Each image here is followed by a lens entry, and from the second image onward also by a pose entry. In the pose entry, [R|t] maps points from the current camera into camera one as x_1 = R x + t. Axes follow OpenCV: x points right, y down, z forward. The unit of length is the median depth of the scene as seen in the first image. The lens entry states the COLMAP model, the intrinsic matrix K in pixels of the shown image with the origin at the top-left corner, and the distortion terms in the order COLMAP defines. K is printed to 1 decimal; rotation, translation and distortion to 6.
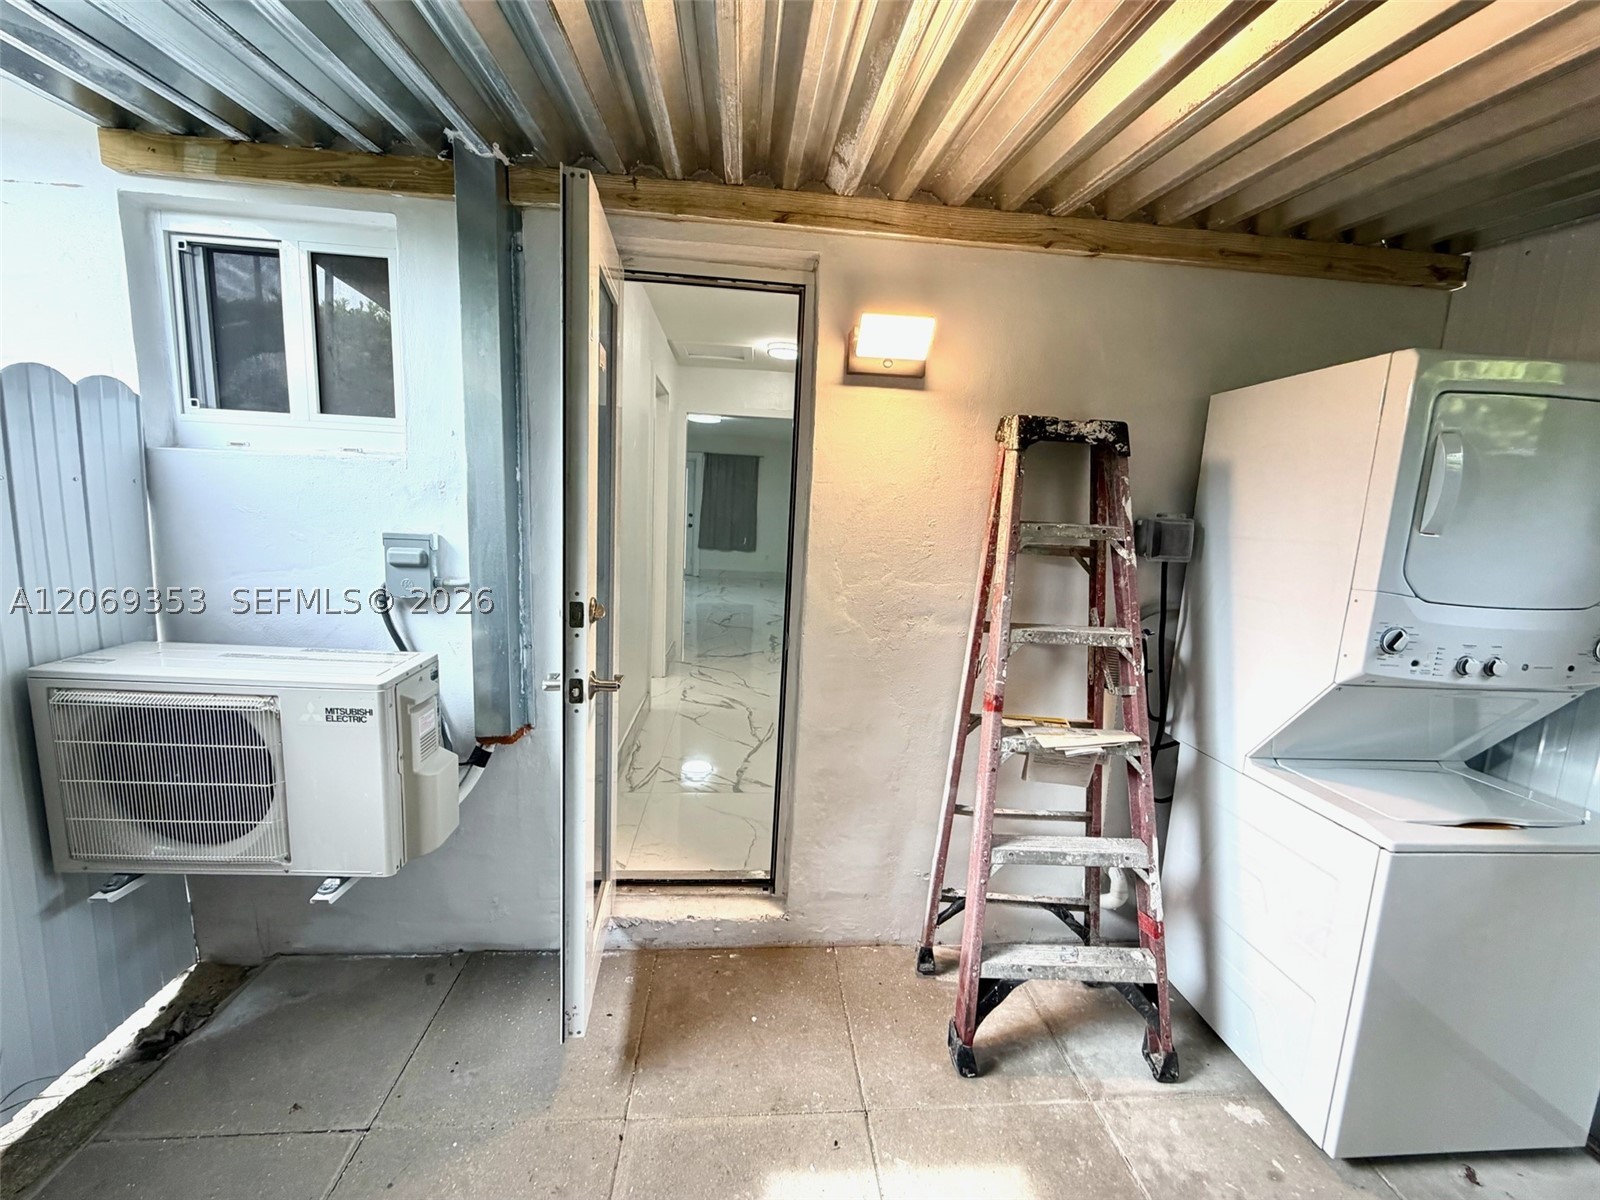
lens RADIAL K [[638.9, 0, 797.9], [0, 638.9, 598.7], [0, 0, 1]] dist [0.000055, 0.000097]
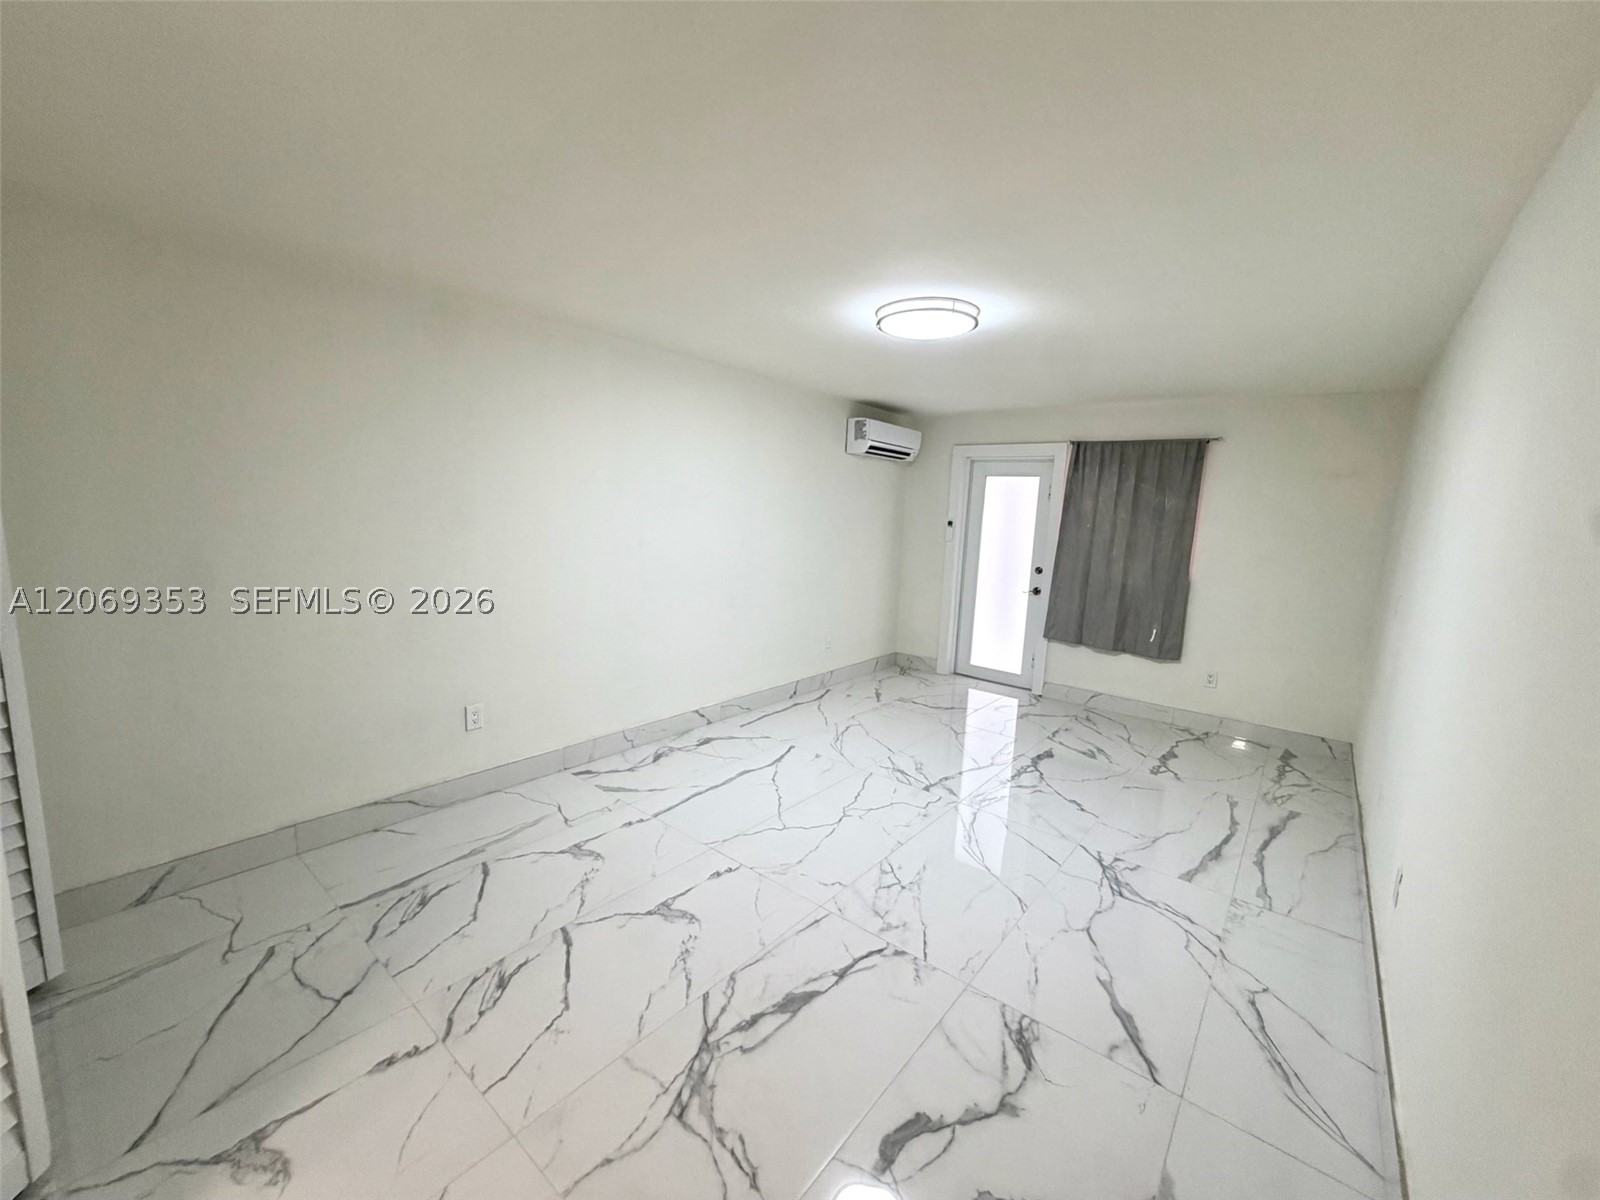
lens RADIAL K [[638.9, 0, 797.9], [0, 638.9, 598.7], [0, 0, 1]] dist [0.000055, 0.000097]
pose [[0.718760, 0.079376, -0.690712, 0.042766], [-0.106697, 0.994286, 0.003232, -0.093090], [0.687022, 0.071374, 0.723122, 0.530523]]
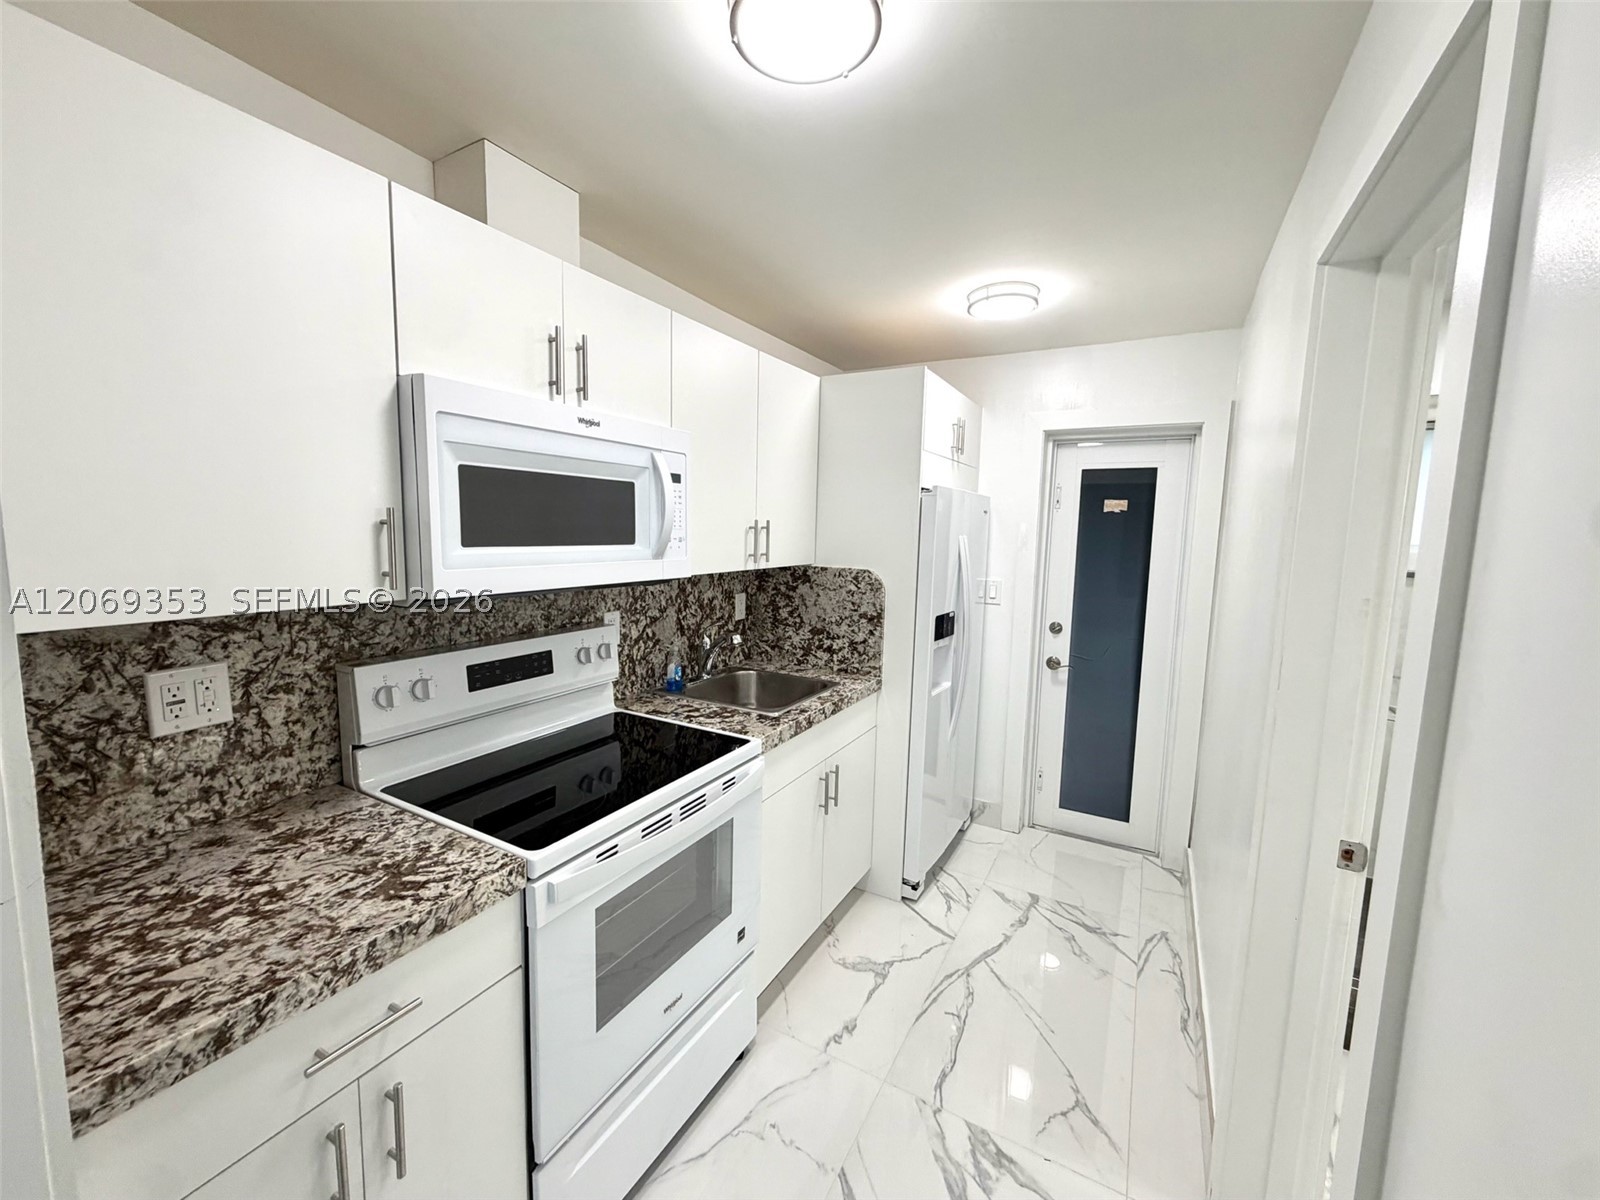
lens RADIAL K [[638.9, 0, 797.9], [0, 638.9, 598.7], [0, 0, 1]] dist [0.000055, 0.000097]
pose [[-0.826014, -0.132360, 0.547888, -0.071070], [0.016158, 0.966077, 0.257748, -0.096026], [-0.563417, 0.221756, -0.795855, 0.499863]]
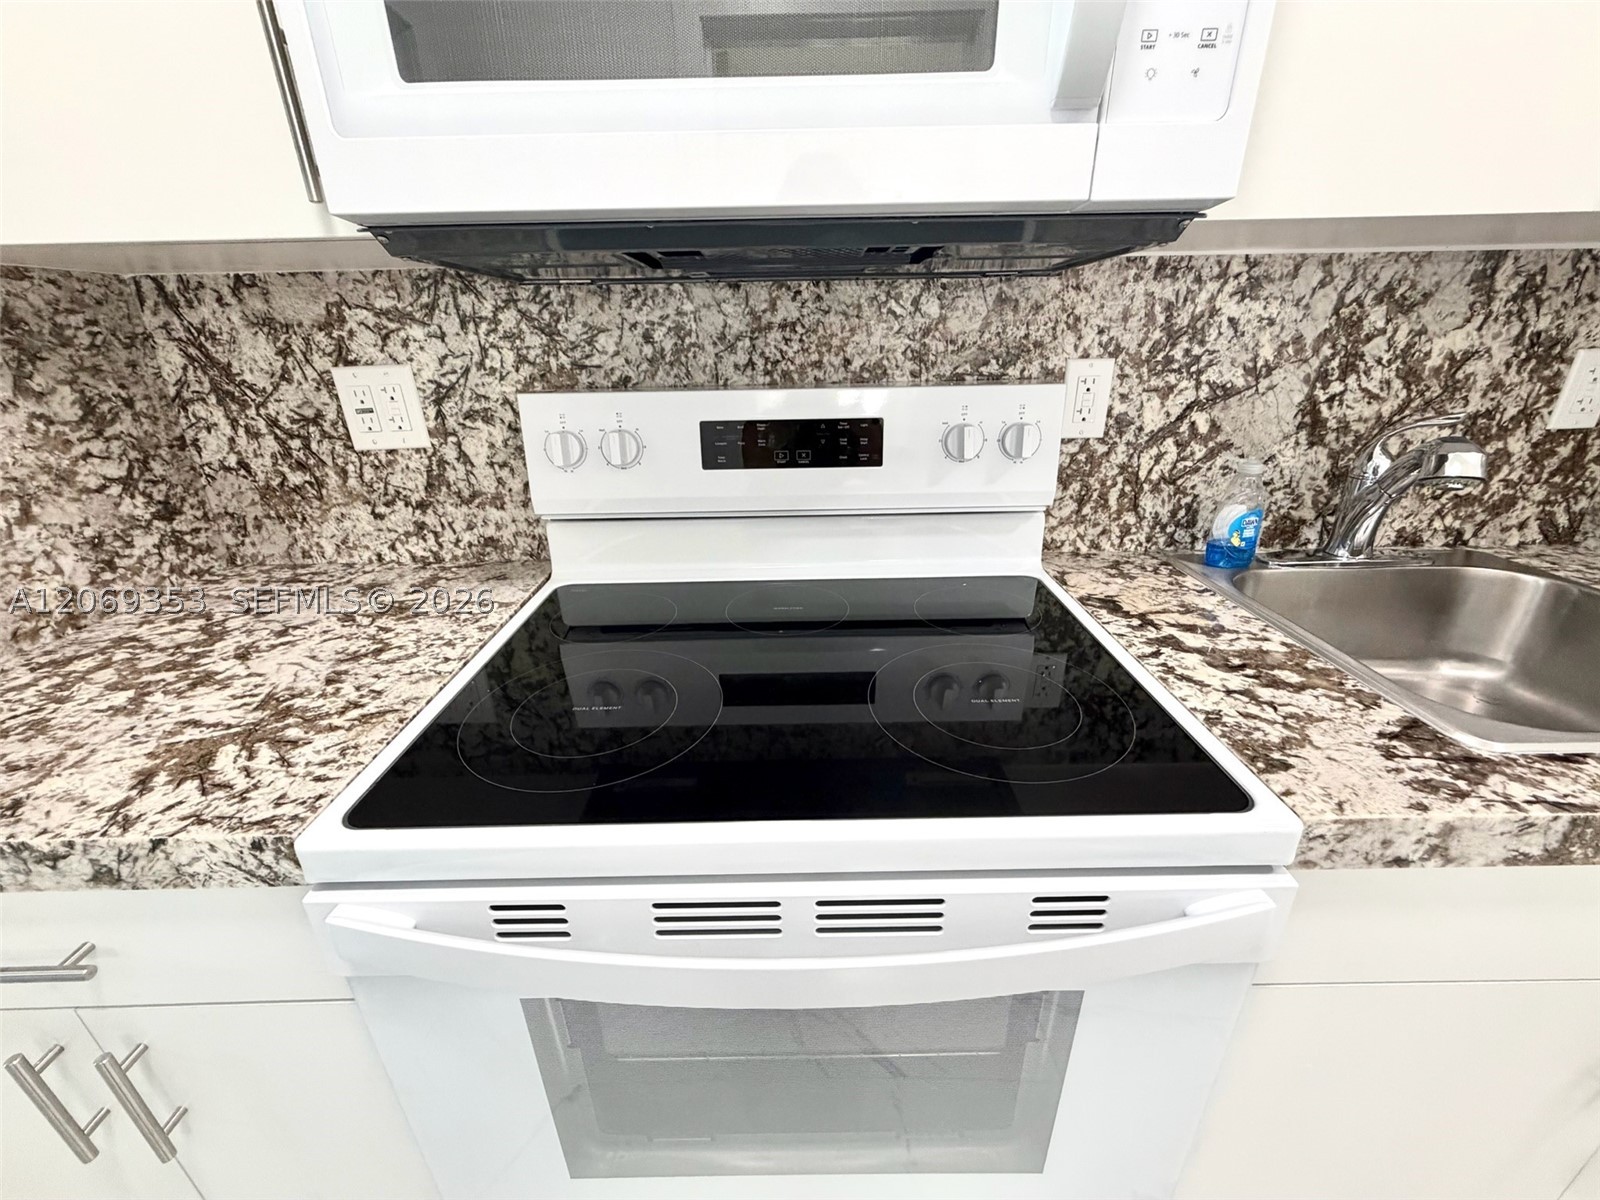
lens RADIAL K [[638.9, 0, 797.9], [0, 638.9, 598.7], [0, 0, 1]] dist [0.000055, 0.000097]
pose [[0.079993, -0.433108, 0.897785, -0.013264], [0.165181, 0.893979, 0.416554, -0.056563], [-0.983014, 0.114976, 0.143053, 0.408300]]
